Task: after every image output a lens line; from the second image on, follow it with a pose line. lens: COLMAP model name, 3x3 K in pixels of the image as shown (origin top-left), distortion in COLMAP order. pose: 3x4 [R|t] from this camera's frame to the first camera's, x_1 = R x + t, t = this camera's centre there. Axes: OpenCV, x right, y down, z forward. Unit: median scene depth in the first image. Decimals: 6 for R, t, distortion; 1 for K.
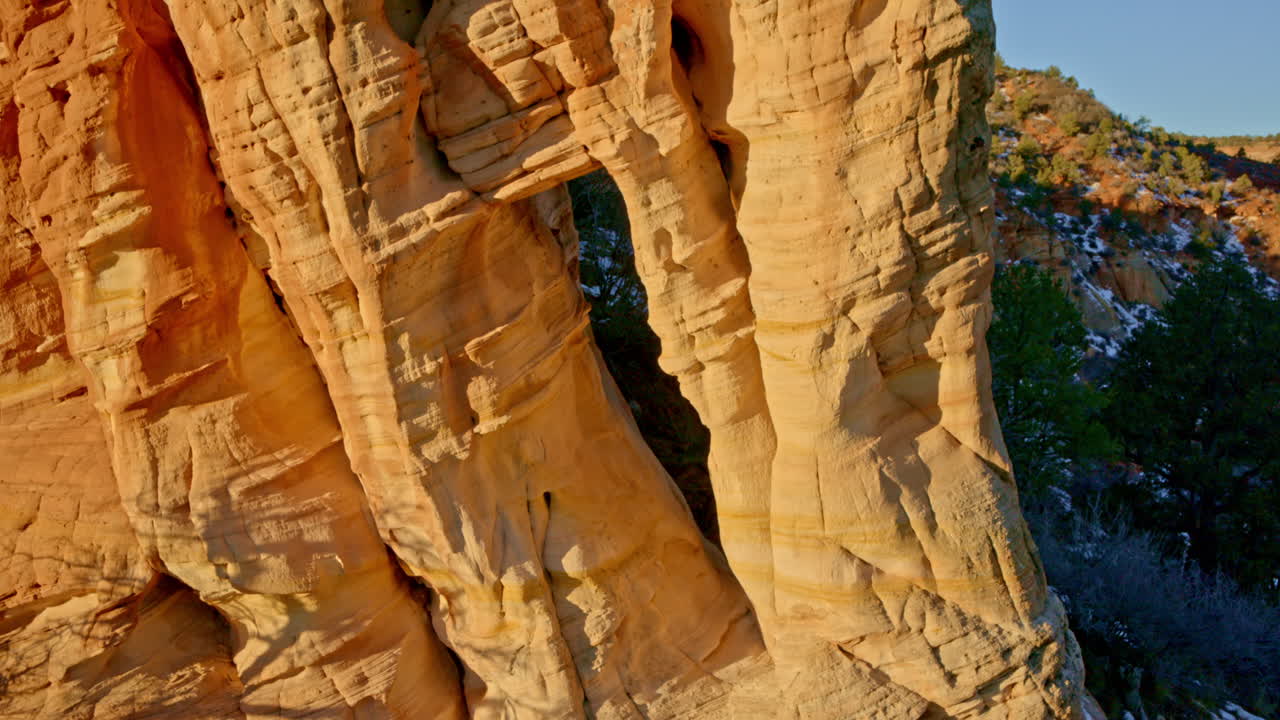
lens RADIAL K [[1352.0, 0, 640.0], [0, 1352.0, 360.0], [0, 0, 1]] dist [-0.038468, 0.001317]
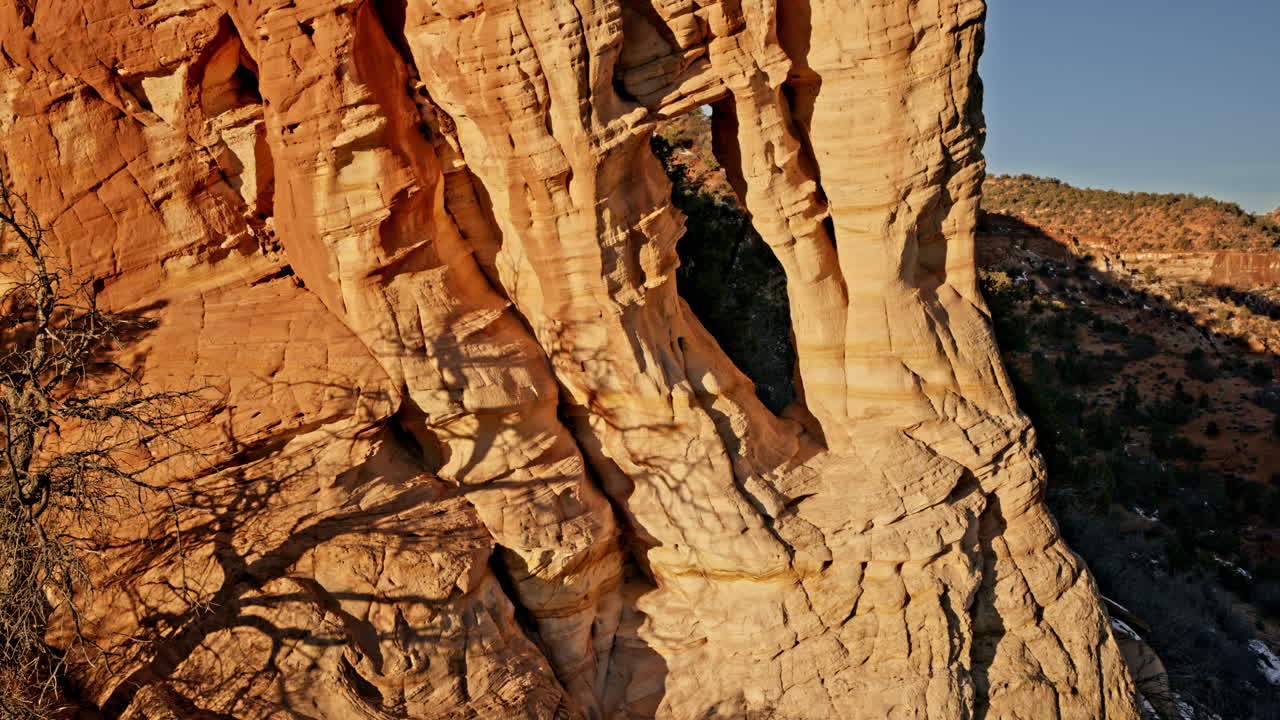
lens RADIAL K [[1339.9, 0, 640.0], [0, 1339.9, 360.0], [0, 0, 1]] dist [-0.051415, -0.003785]
pose [[0.968535, -0.019293, 0.248130, -0.472525], [0.024525, 0.999537, -0.018012, 0.154194], [-0.247667, 0.023531, 0.968559, -0.307970]]
